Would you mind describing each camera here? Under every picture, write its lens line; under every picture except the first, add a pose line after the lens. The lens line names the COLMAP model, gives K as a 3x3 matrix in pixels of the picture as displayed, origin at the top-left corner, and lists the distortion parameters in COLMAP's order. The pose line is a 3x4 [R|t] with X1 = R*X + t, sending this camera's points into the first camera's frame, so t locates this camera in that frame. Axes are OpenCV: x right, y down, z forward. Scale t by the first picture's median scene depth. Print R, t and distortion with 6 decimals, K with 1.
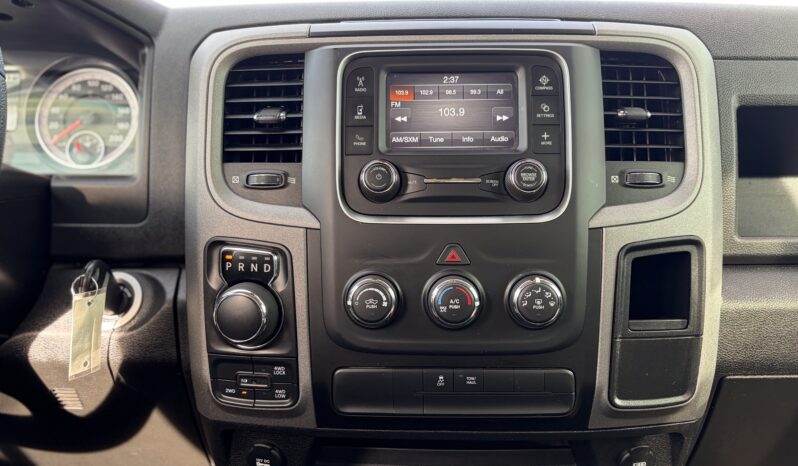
lens RADIAL K [[746.5, 0, 396.9], [0, 746.5, 234.7], [0, 0, 1]] dist [0.069000, 0.000000]
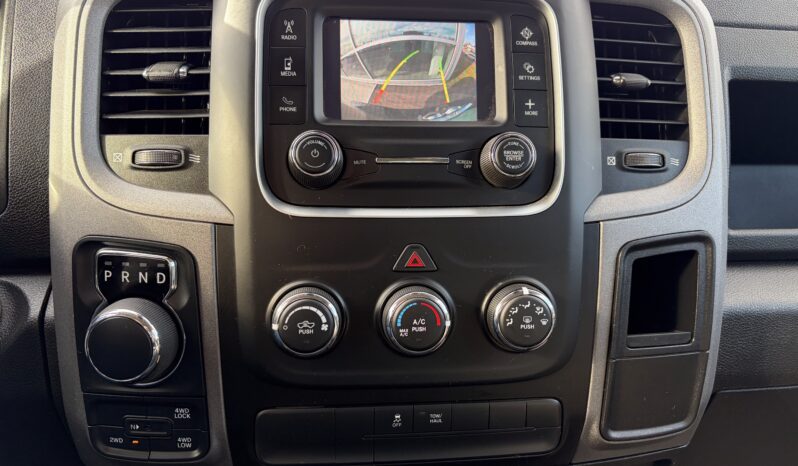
lens RADIAL K [[599.4, 0, 395.2], [0, 599.4, 232.3], [0, 0, 1]] dist [0.011452, -0.005032]
pose [[0.993232, -0.005826, 0.115997, -0.013947], [0.003022, 0.999699, 0.024332, -0.013730], [-0.116104, -0.023816, 0.992952, 0.385857]]
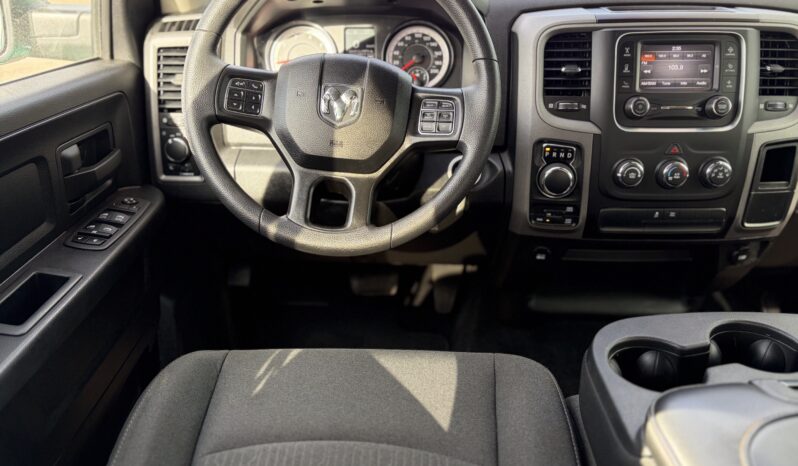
lens RADIAL K [[599.4, 0, 398.5], [0, 599.4, 229.5], [0, 0, 1]] dist [0.011452, -0.005032]
pose [[0.999879, -0.002652, 0.015342, -0.614111], [-0.000889, 0.974053, 0.226317, -0.111391], [-0.015544, -0.226303, 0.973933, -0.478510]]
